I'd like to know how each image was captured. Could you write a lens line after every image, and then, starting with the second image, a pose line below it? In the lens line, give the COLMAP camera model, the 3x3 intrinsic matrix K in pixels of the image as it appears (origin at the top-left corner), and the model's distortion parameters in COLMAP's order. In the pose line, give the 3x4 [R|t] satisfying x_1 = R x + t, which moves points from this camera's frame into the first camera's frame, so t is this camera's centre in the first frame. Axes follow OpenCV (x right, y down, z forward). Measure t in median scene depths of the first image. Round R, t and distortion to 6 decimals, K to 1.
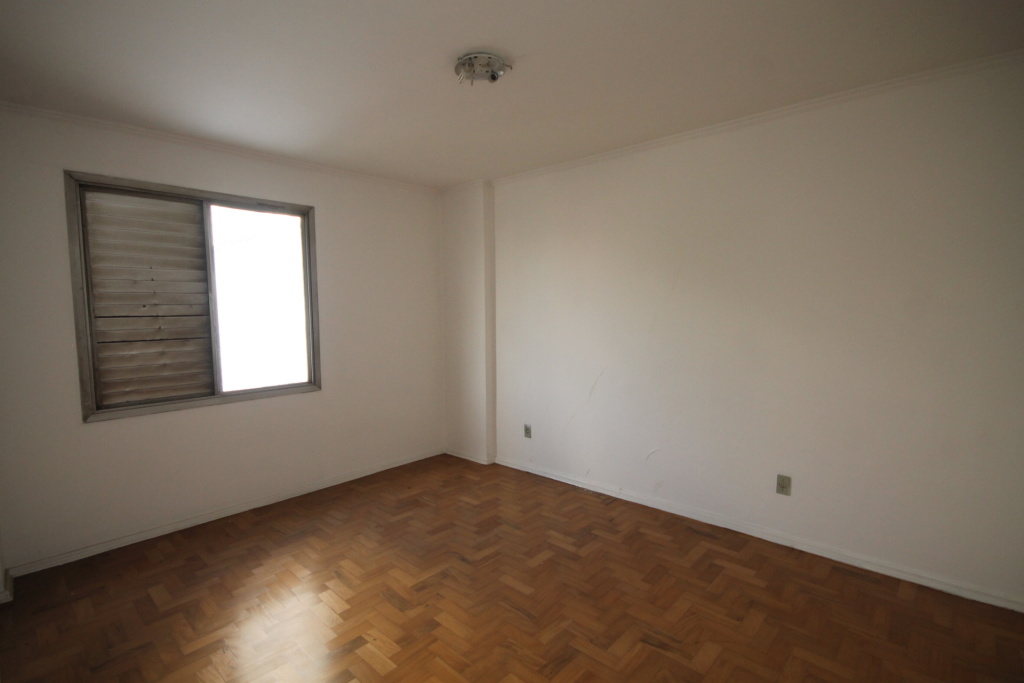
lens RADIAL K [[485.7, 0, 509.4], [0, 485.7, 350.4], [0, 0, 1]] dist [0.001486, -0.000818]
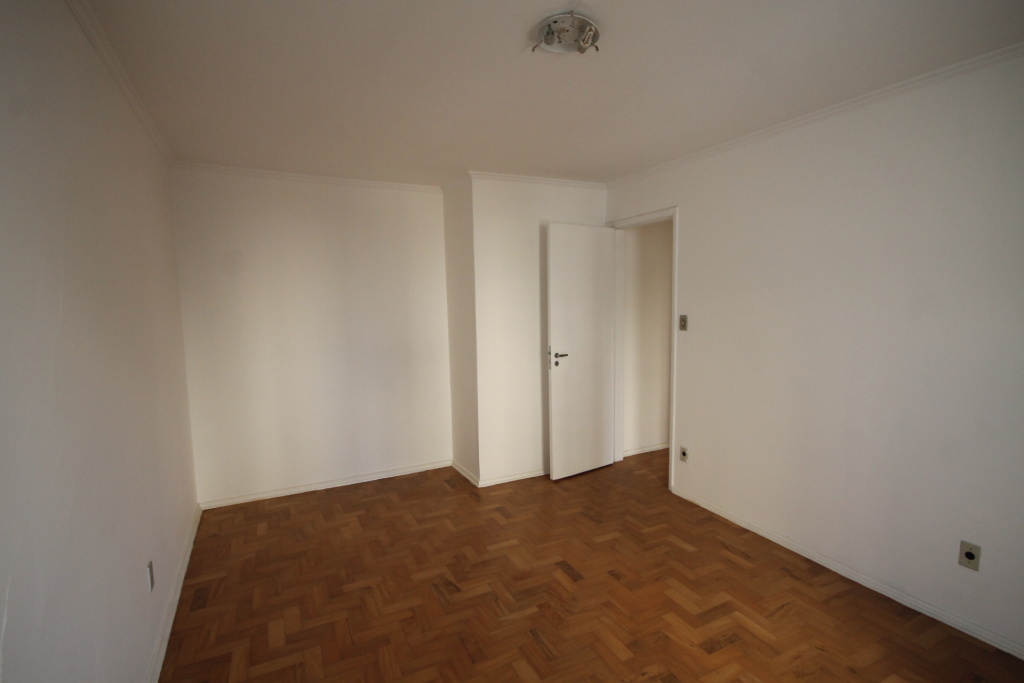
lens RADIAL K [[485.7, 0, 511.5], [0, 485.7, 346.3], [0, 0, 1]] dist [0.001486, -0.000818]
pose [[-0.939599, -0.006419, 0.342217, -0.253269], [0.053396, 0.984834, 0.165076, -0.199213], [-0.338087, 0.173378, -0.925007, 1.860959]]
